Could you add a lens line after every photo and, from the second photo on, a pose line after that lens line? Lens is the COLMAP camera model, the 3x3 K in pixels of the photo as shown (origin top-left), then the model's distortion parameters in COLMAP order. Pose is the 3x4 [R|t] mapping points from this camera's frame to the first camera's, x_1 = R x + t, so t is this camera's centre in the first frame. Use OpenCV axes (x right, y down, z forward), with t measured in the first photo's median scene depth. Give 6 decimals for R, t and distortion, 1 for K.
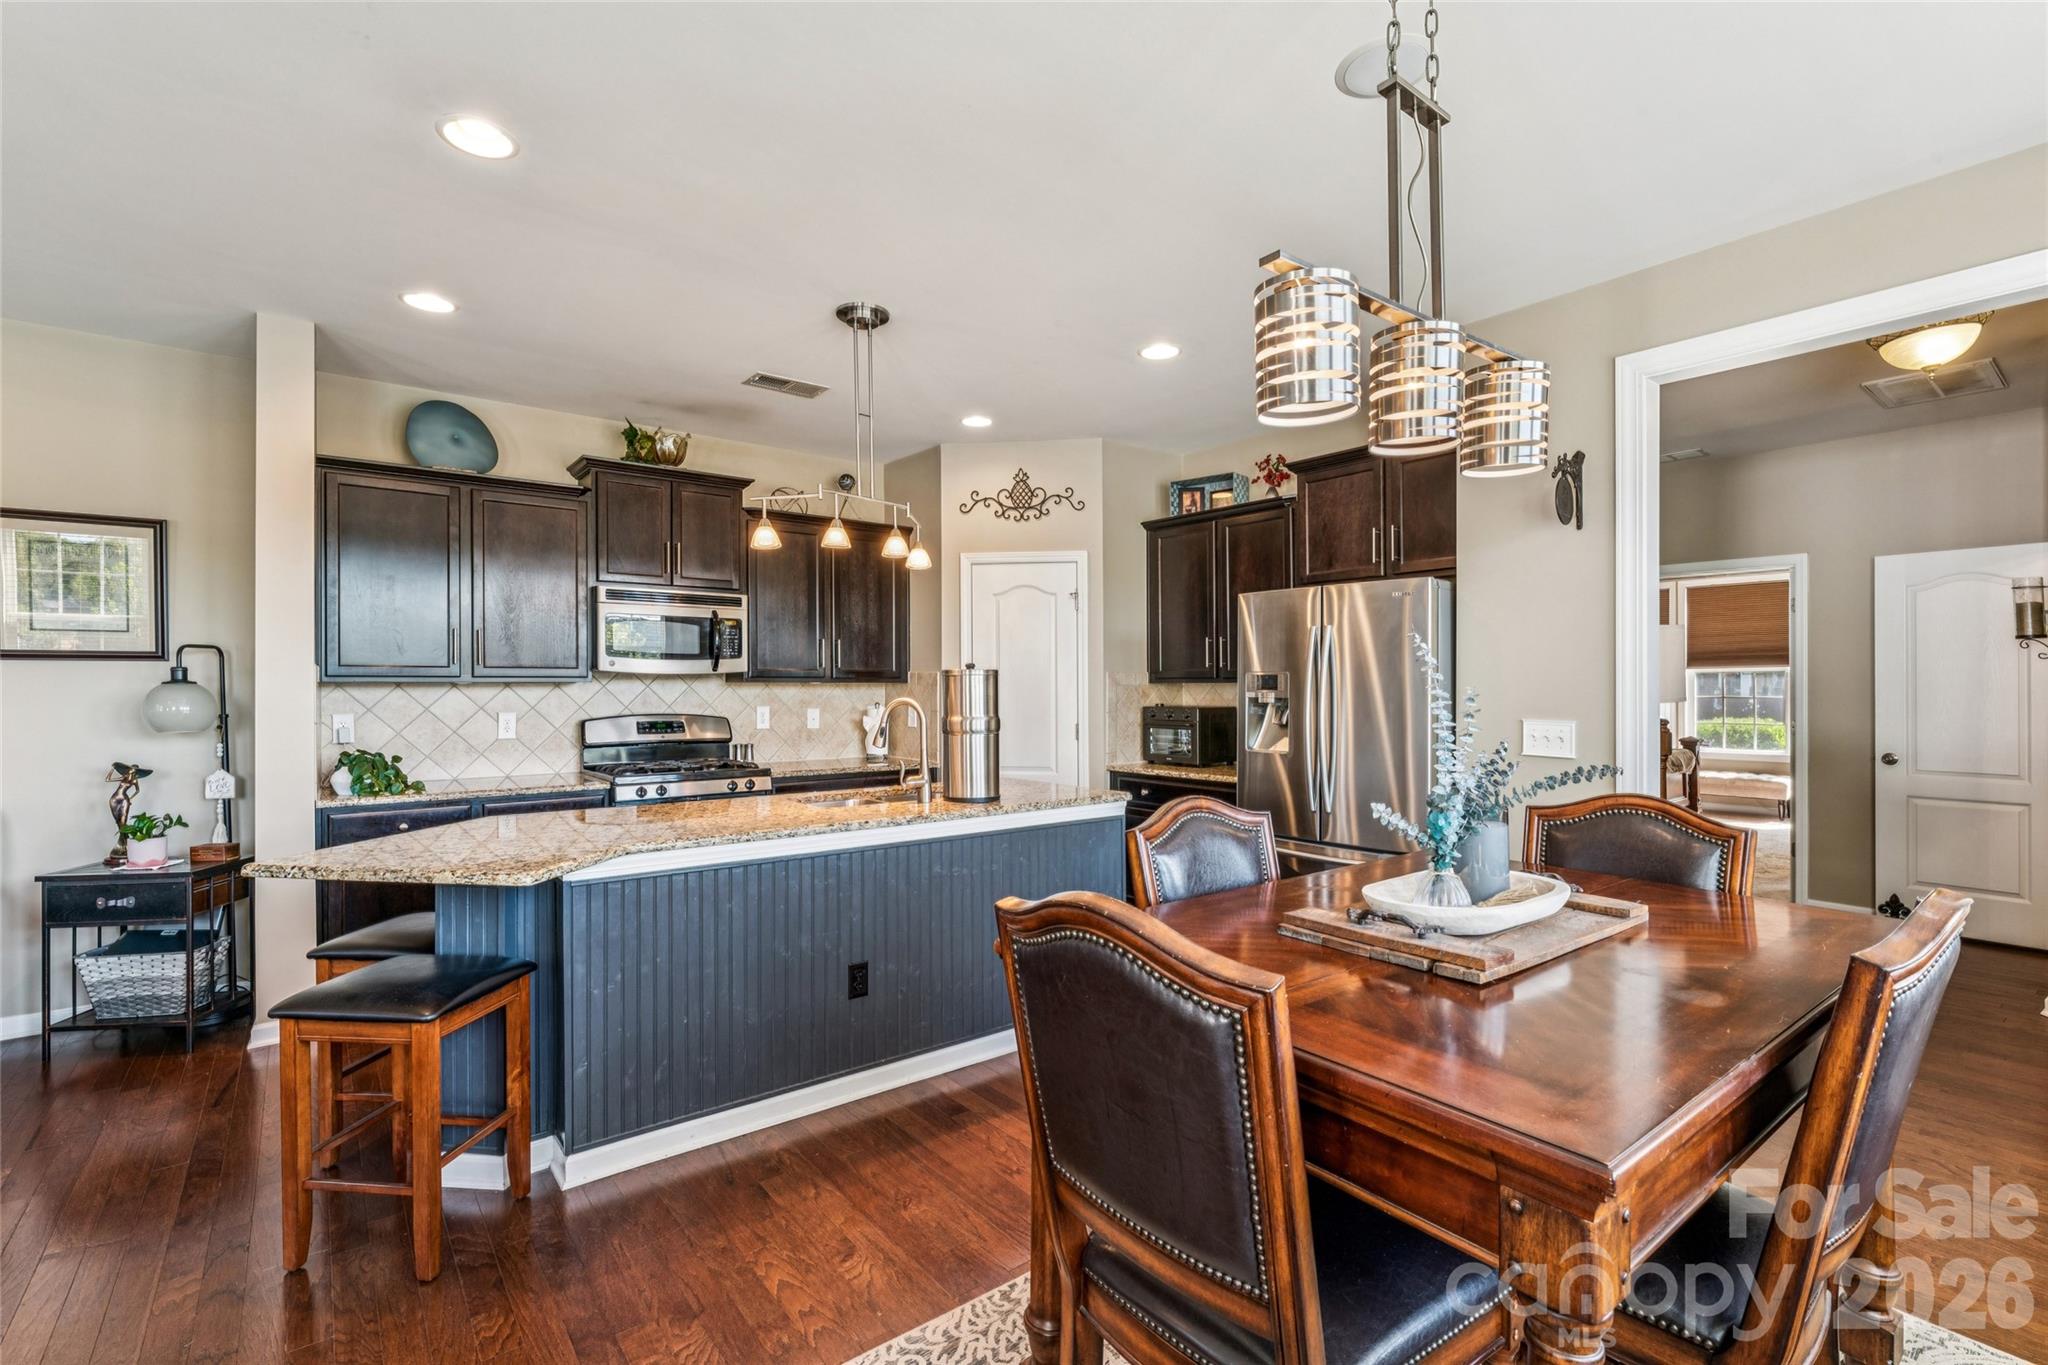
lens RADIAL K [[914.8, 0, 1030.8], [0, 914.8, 691.3], [0, 0, 1]] dist [-0.004409, 0.001591]
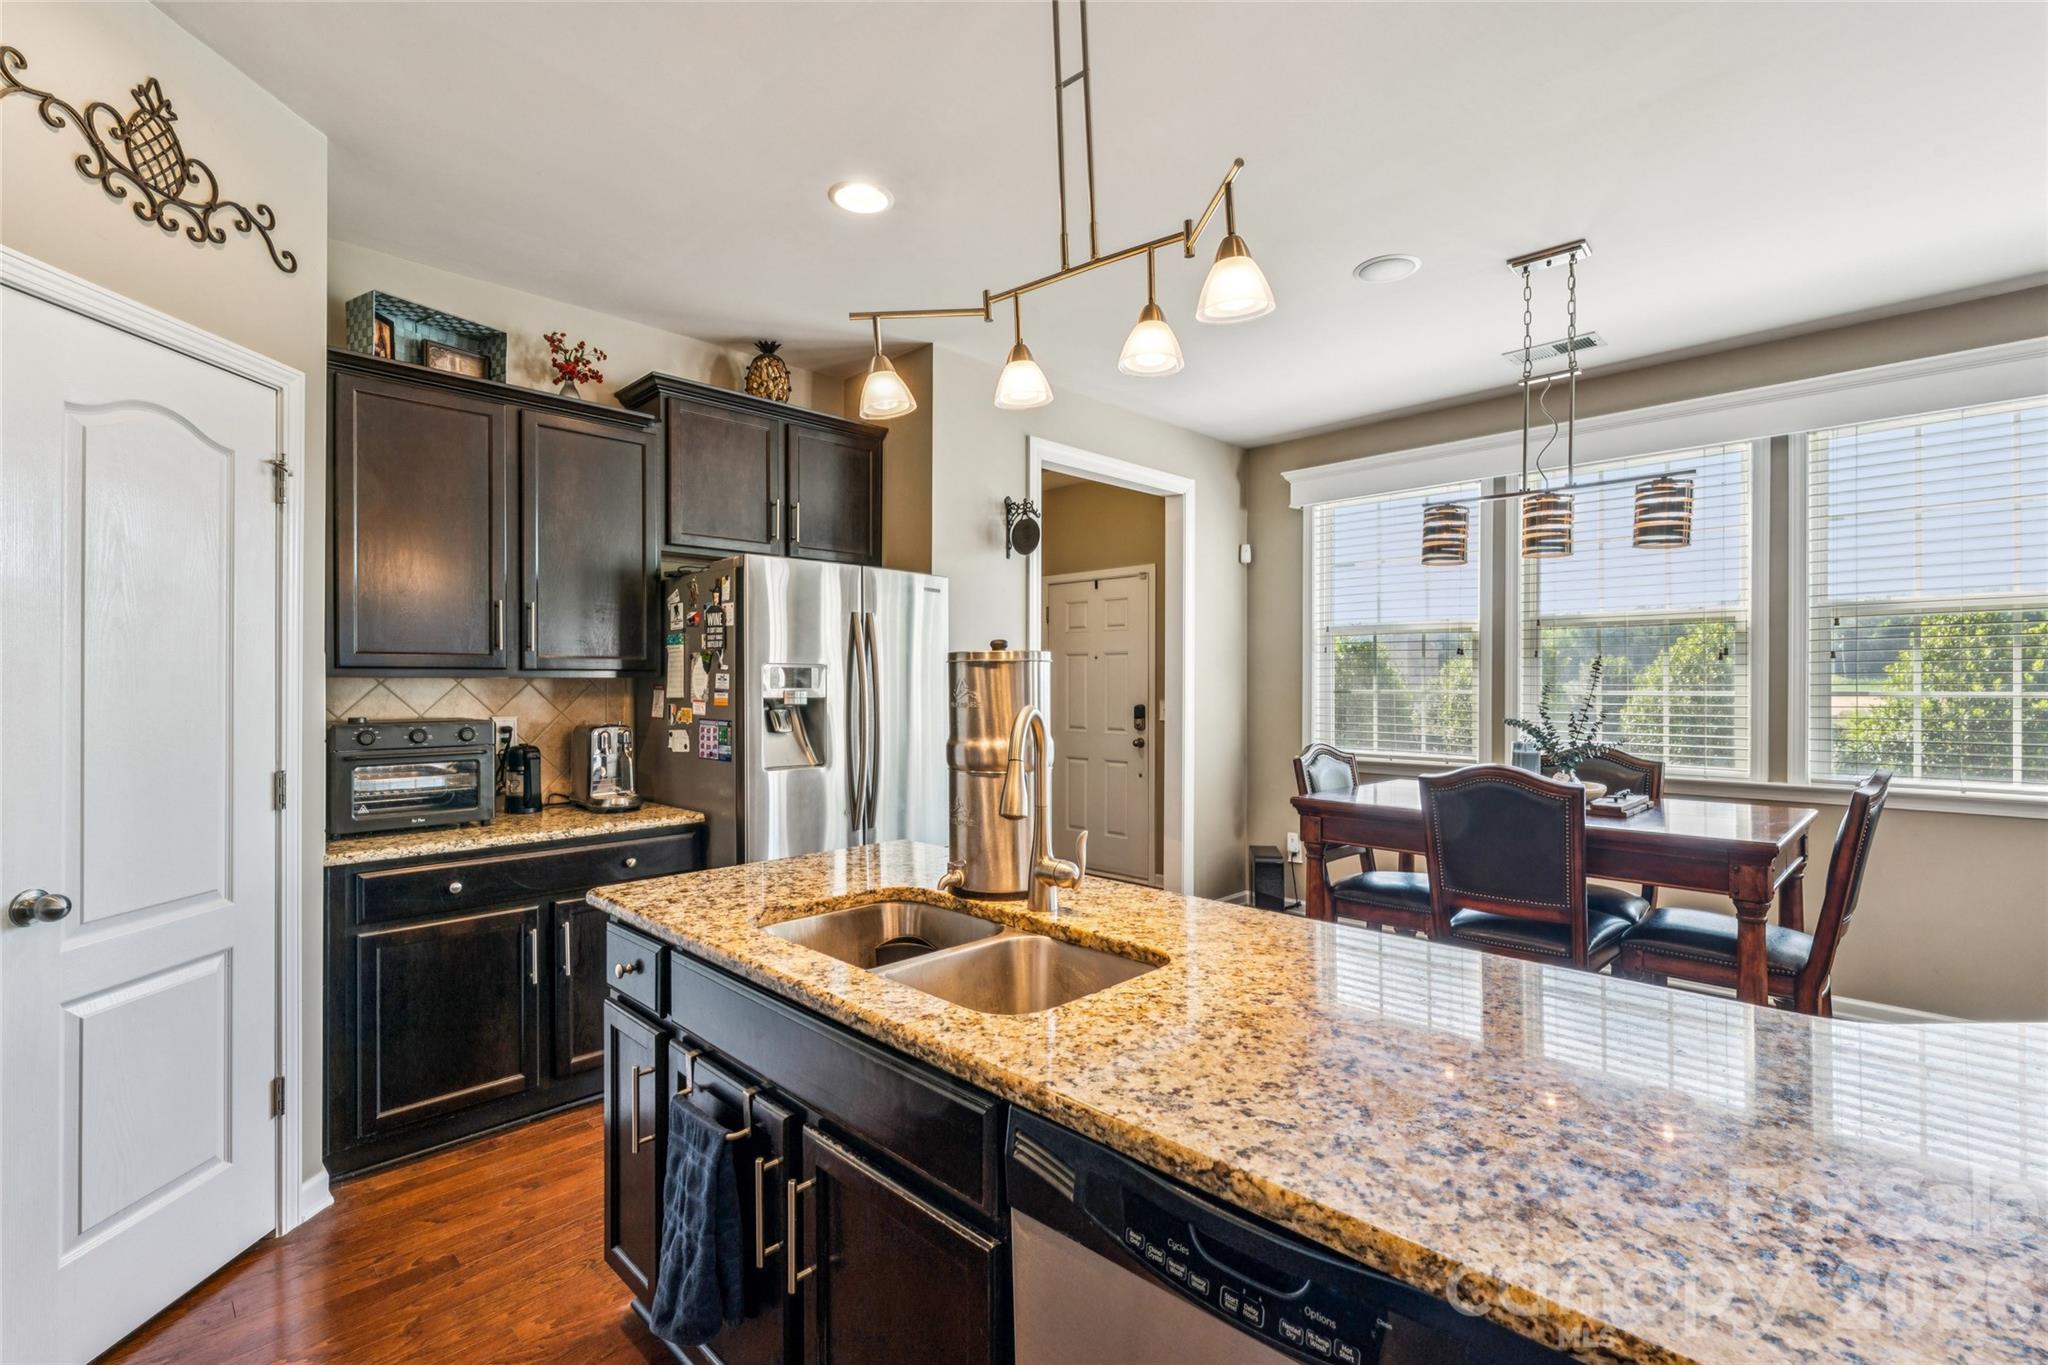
lens RADIAL K [[914.8, 0, 1017.8], [0, 914.8, 682.9], [0, 0, 1]] dist [-0.004409, 0.001591]
pose [[-0.118248, 0.000778, 0.992984, -0.435336], [0.006483, 0.999979, -0.000011, -0.003401], [-0.992963, 0.006436, -0.118251, 0.752741]]
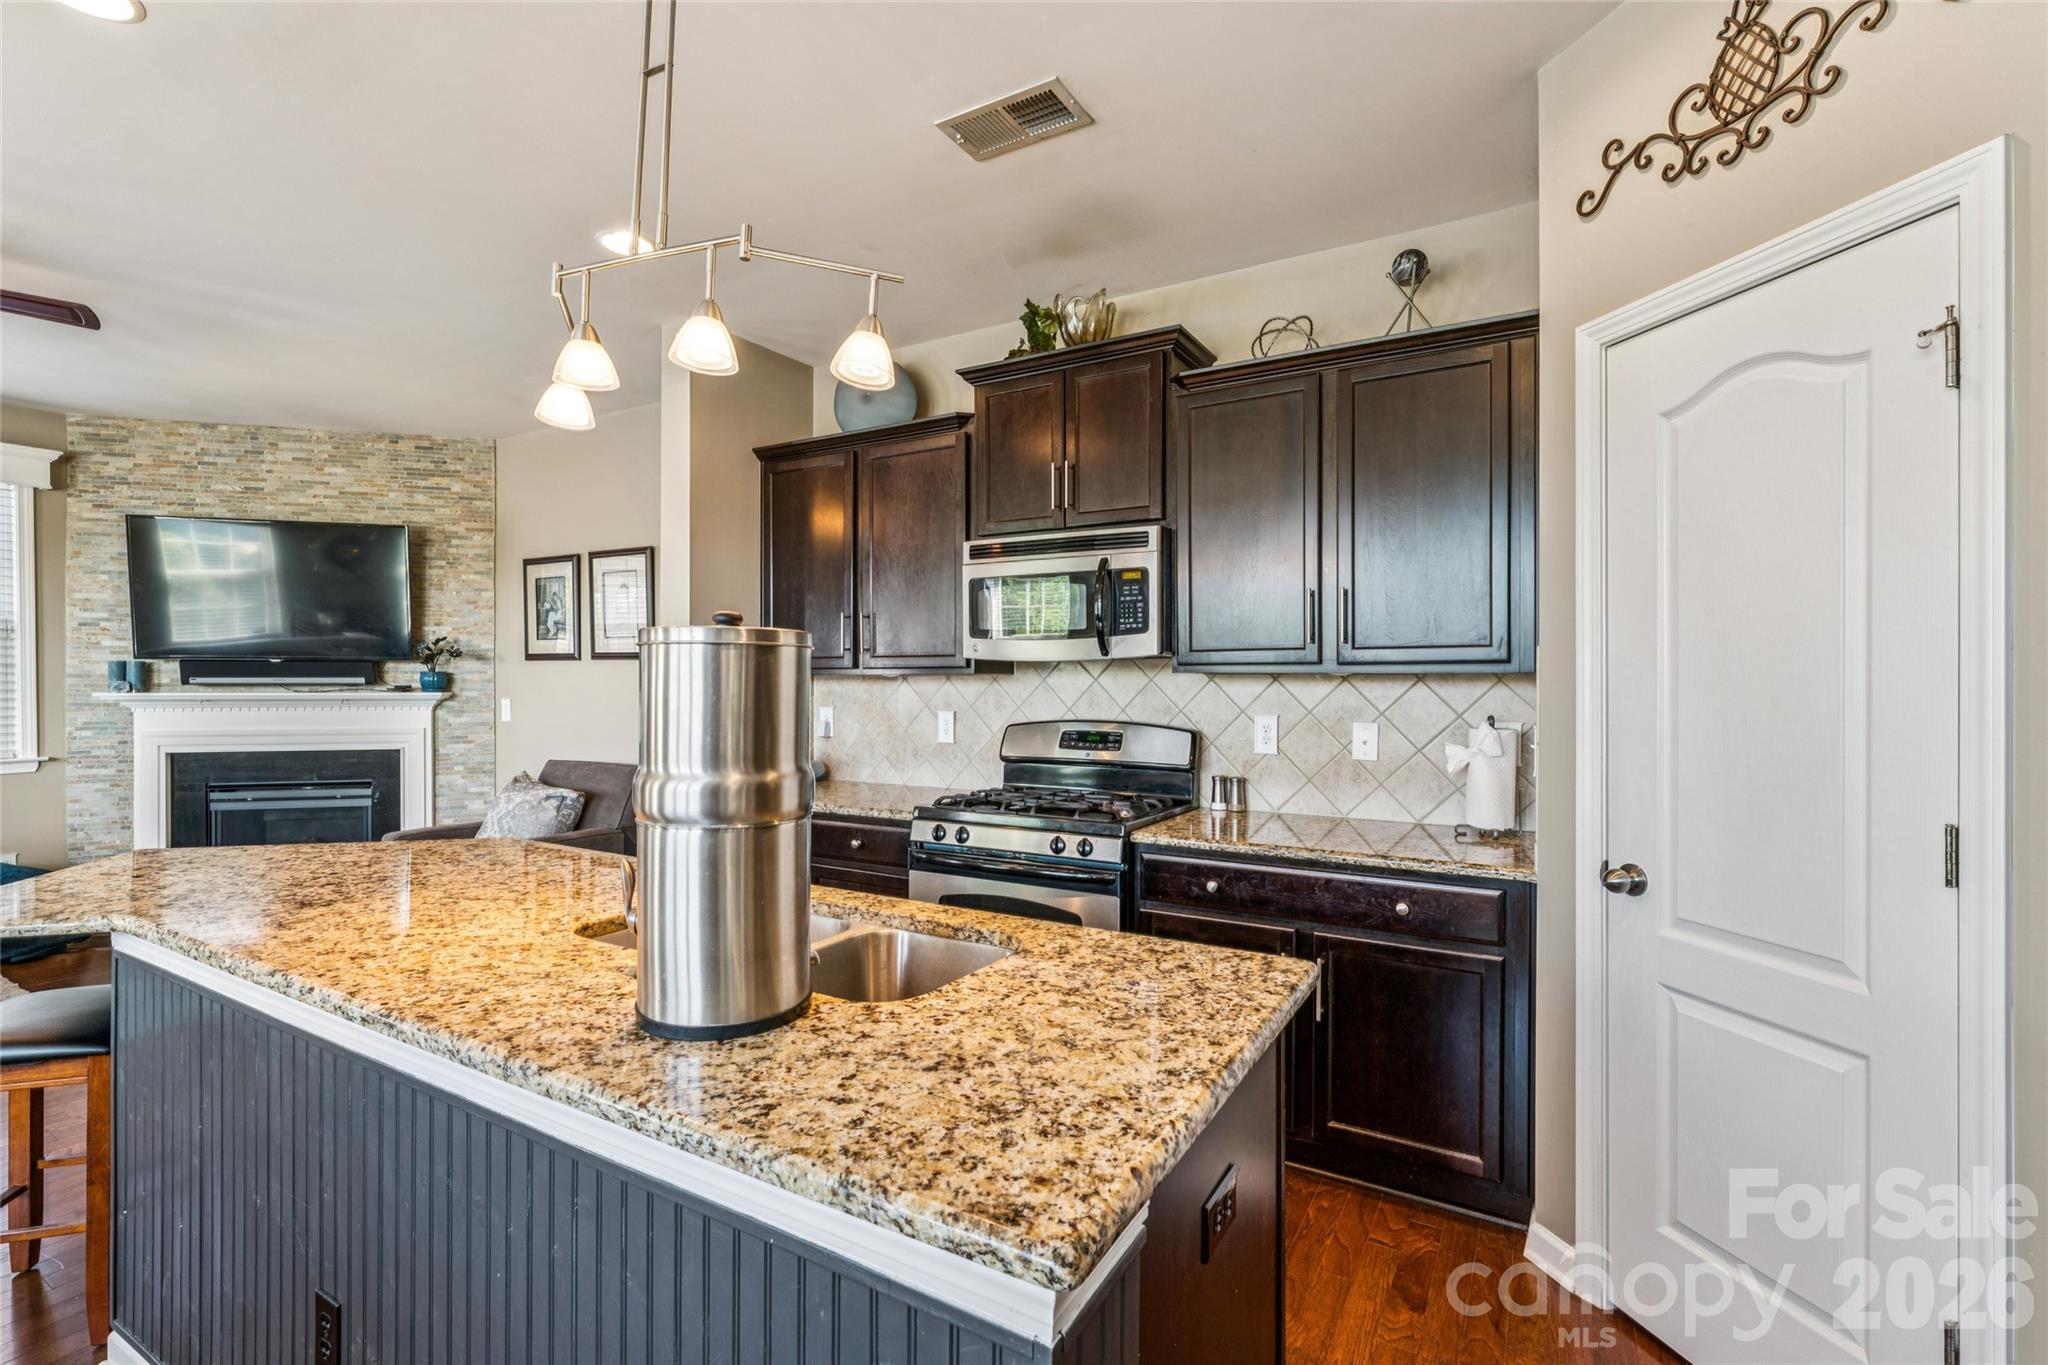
lens RADIAL K [[914.8, 0, 1007.9], [0, 914.8, 681.3], [0, 0, 1]] dist [-0.004409, 0.001591]
pose [[0.357055, 0.001917, -0.934081, 0.206121], [-0.006344, 0.999980, -0.000373, -0.003709], [0.934062, 0.006059, 0.357060, 0.695826]]
